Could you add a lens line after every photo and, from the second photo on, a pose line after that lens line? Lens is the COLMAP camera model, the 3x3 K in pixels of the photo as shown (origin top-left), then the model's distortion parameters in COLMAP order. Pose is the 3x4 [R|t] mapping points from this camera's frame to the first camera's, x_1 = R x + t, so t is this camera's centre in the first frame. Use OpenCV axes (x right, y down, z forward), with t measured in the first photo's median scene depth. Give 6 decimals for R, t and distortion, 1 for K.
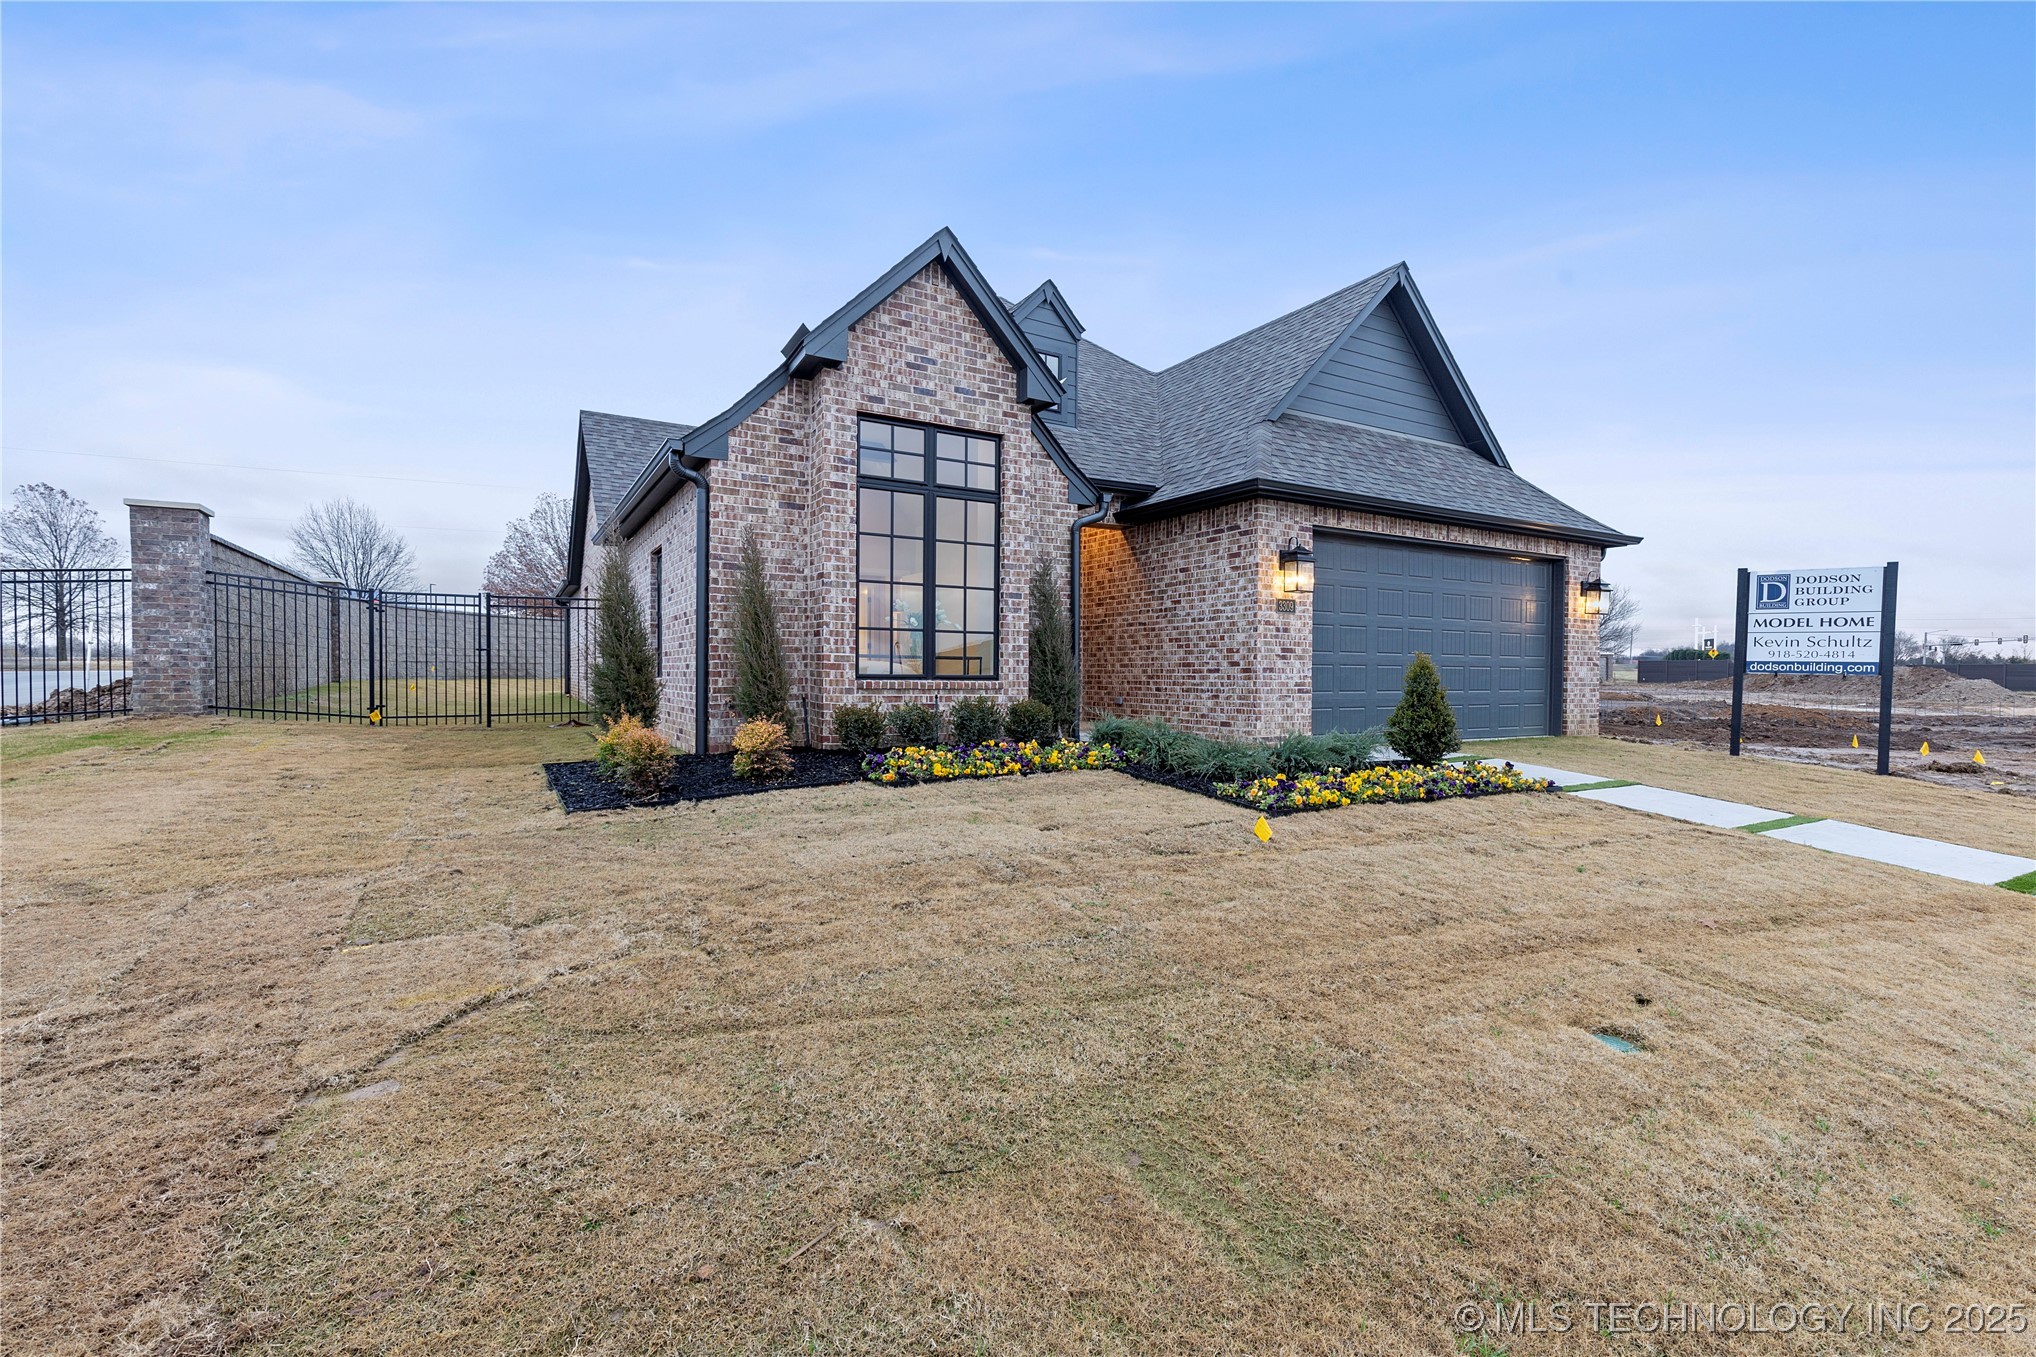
lens RADIAL K [[907.4, 0, 1028.8], [0, 907.4, 680.0], [0, 0, 1]] dist [0.007706, -0.001839]
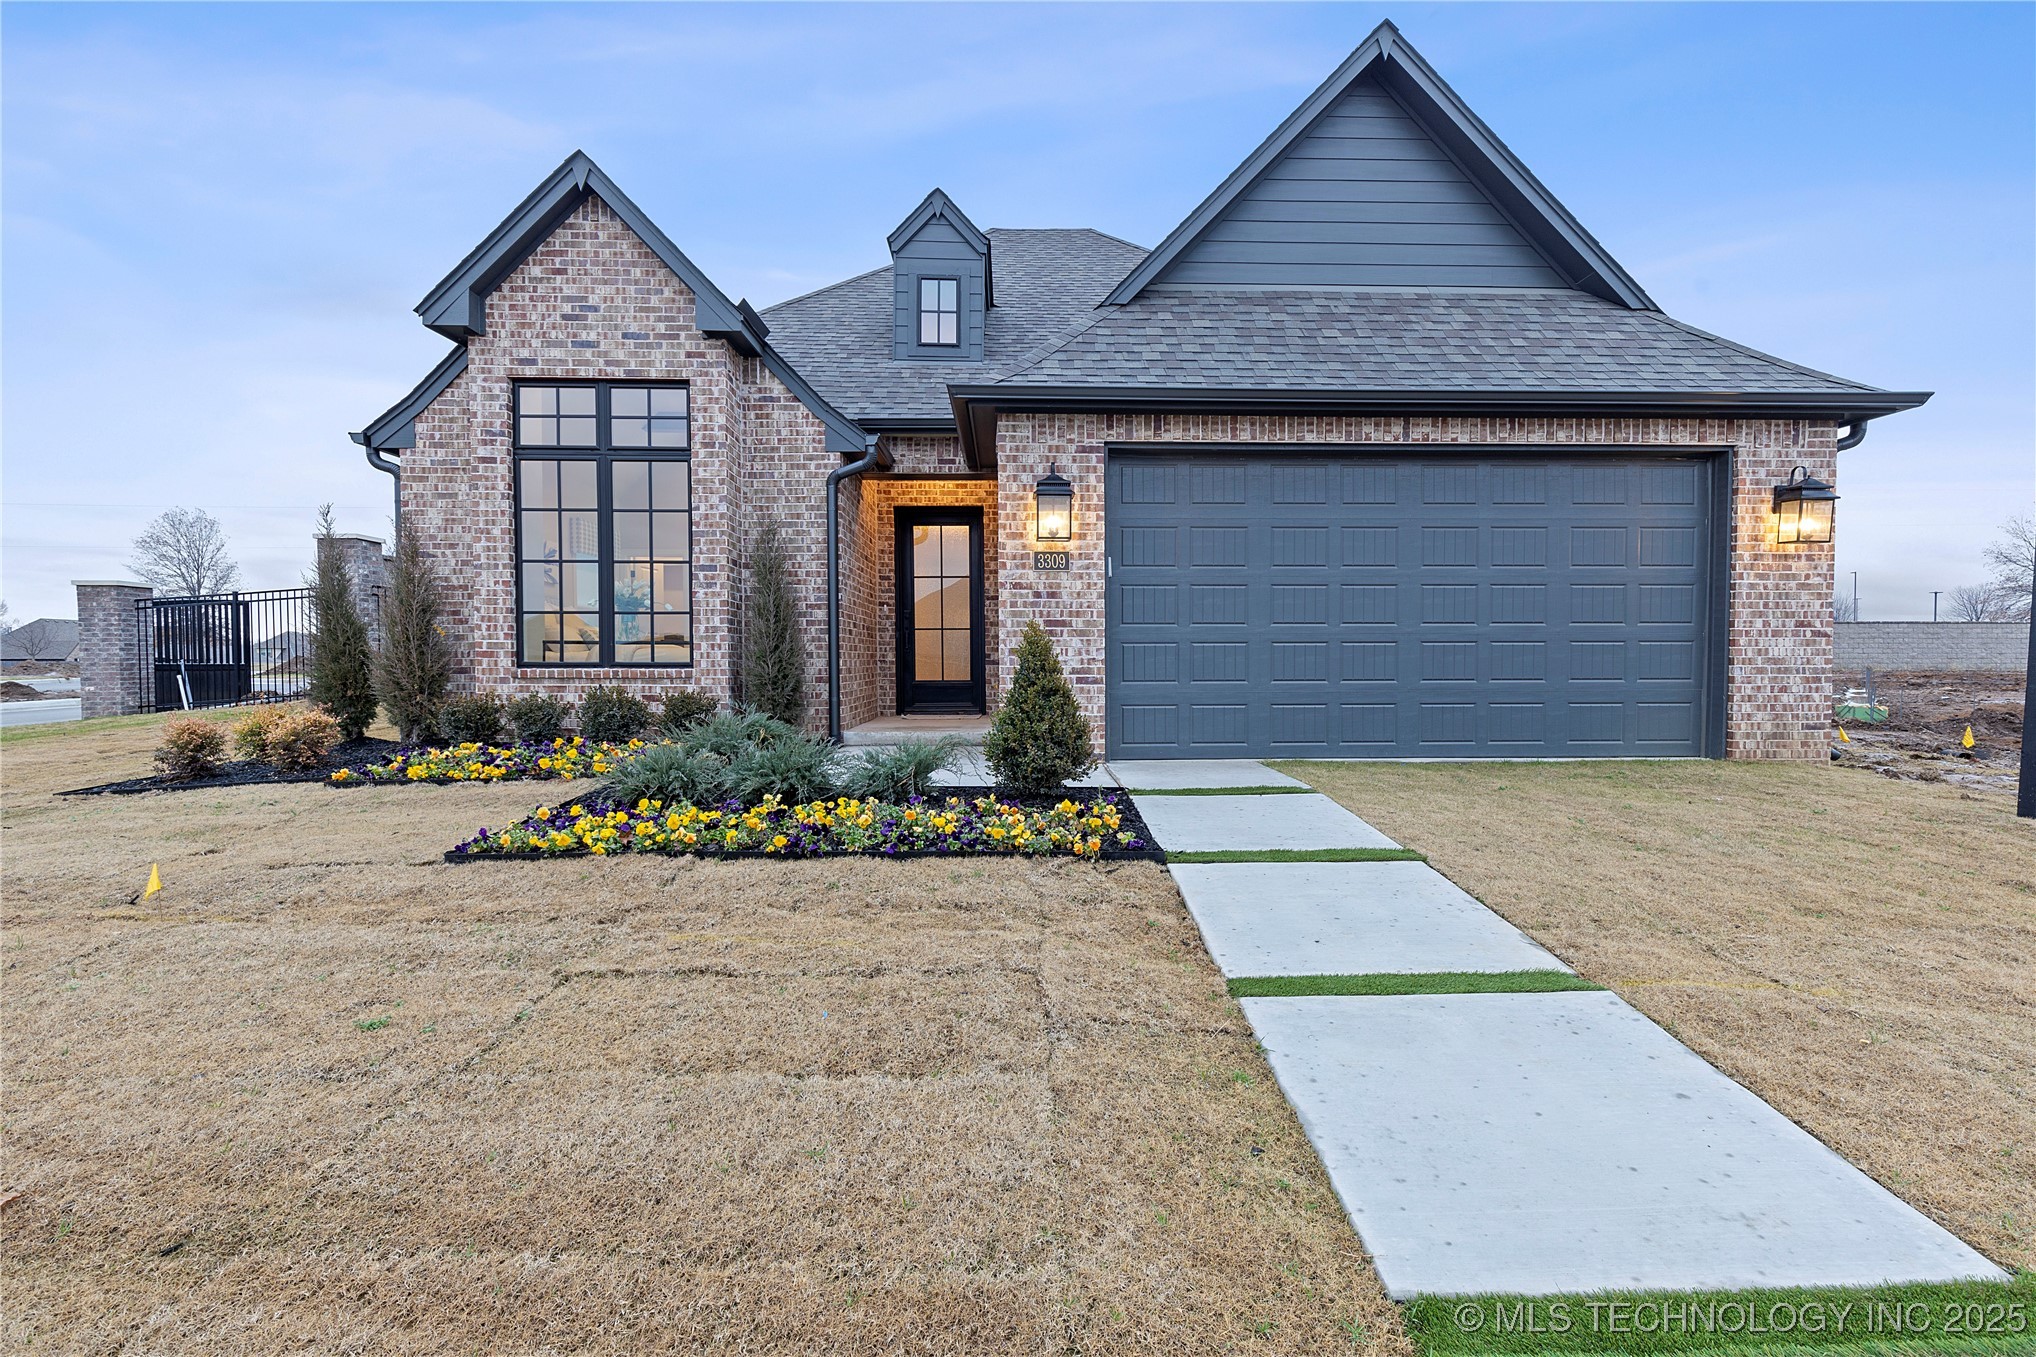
lens RADIAL K [[907.4, 0, 1016.5], [0, 907.4, 679.1], [0, 0, 1]] dist [0.007706, -0.001839]
pose [[0.880081, 0.000312, -0.474823, 0.660904], [0.005561, 0.999924, 0.010965, 0.003303], [0.474791, -0.012291, 0.880013, 0.399943]]
